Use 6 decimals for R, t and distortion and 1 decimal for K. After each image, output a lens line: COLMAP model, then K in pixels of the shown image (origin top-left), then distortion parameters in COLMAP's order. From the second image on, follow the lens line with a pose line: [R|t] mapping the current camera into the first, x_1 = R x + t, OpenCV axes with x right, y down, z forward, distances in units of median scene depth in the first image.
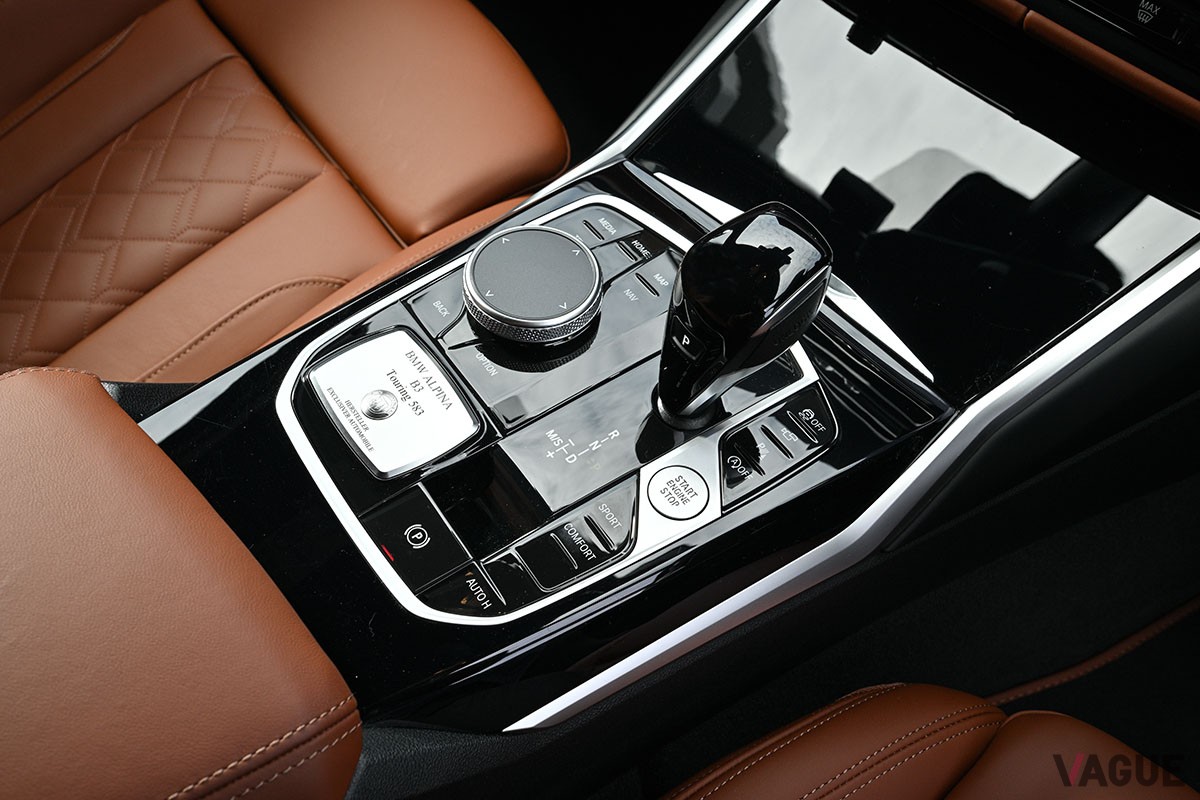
lens RADIAL K [[1030.9, 0, 600.0], [0, 1030.9, 400.0], [0, 0, 1]] dist [-0.002519, 0.006791]
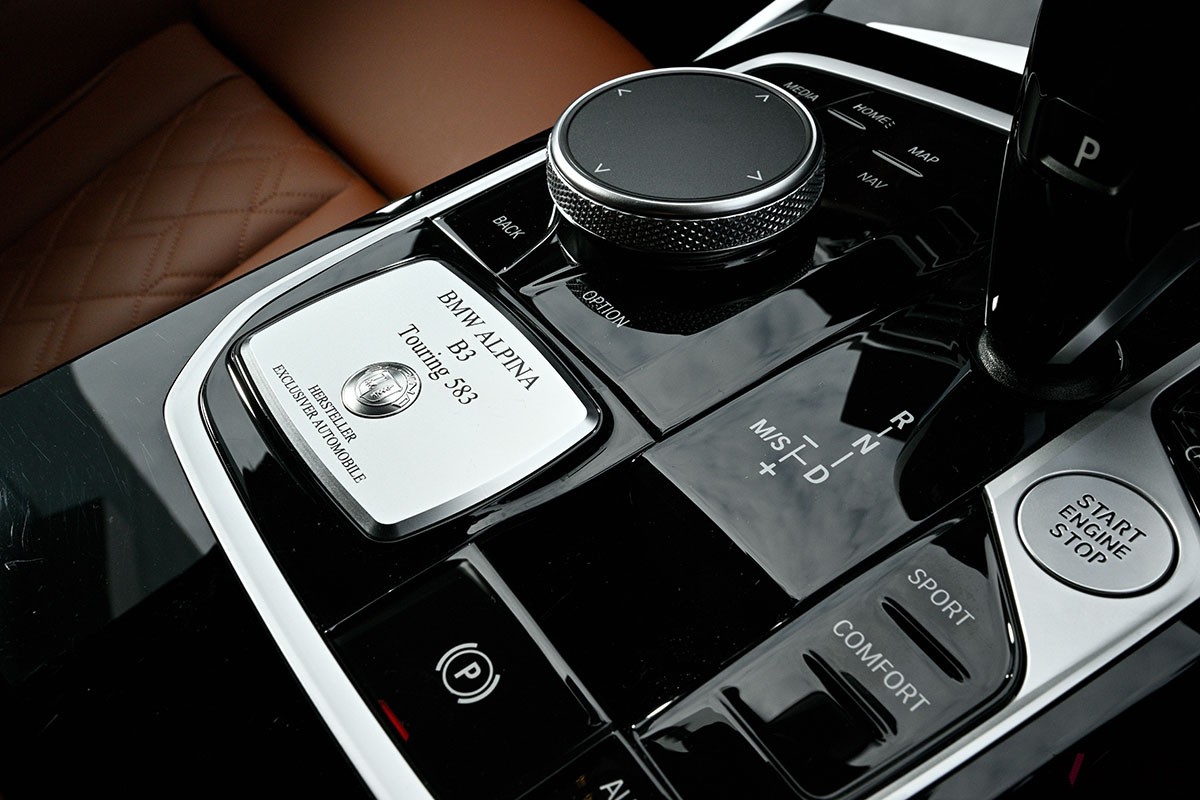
lens RADIAL K [[1030.9, 0, 600.0], [0, 1030.9, 400.0], [0, 0, 1]] dist [-0.002519, 0.006791]
pose [[0.993952, -0.076907, -0.078383, -0.080883], [0.063265, 0.984479, -0.163704, 0.089707], [0.089756, 0.157755, 0.983391, 0.552470]]
